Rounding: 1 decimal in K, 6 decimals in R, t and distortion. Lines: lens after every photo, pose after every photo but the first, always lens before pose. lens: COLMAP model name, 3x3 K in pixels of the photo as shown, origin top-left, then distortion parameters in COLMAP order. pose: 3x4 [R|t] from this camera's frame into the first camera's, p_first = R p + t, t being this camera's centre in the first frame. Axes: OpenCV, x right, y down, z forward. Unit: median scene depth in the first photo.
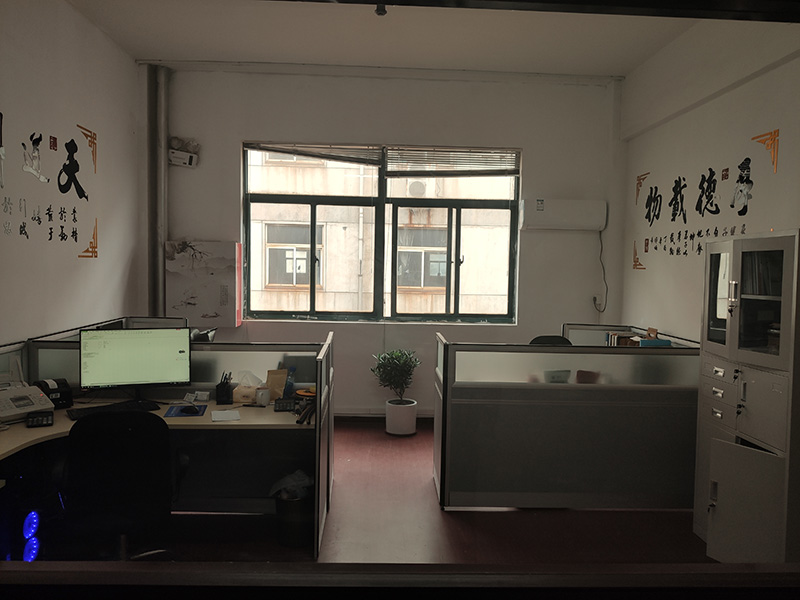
lens RADIAL K [[582.9, 0, 400.0], [0, 582.9, 300.0], [0, 0, 1]] dist [-0.007980, -0.008377]
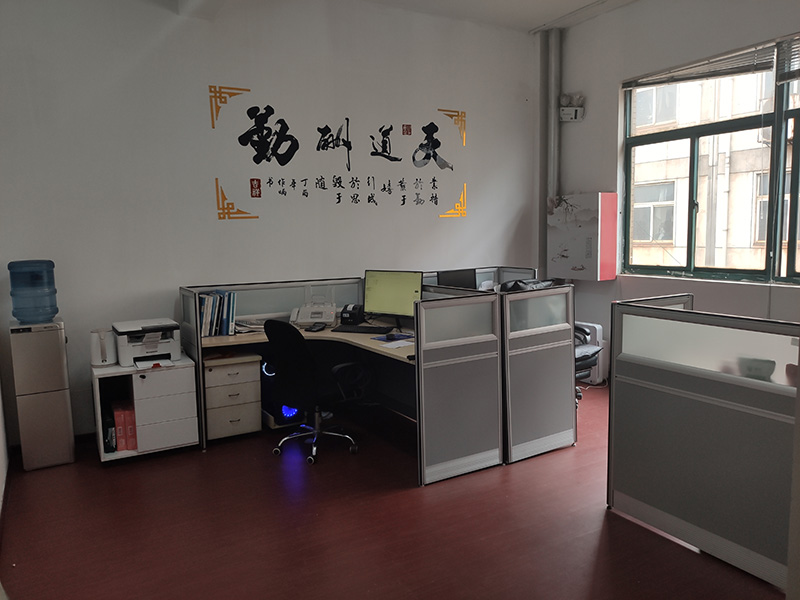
lens RADIAL K [[582.9, 0, 400.0], [0, 582.9, 300.0], [0, 0, 1]] dist [-0.007980, -0.008377]
pose [[0.481006, 0.069367, -0.873969, 0.397744], [-0.013674, 0.997337, 0.071633, 0.013048], [0.876611, -0.022506, 0.480674, 0.241481]]
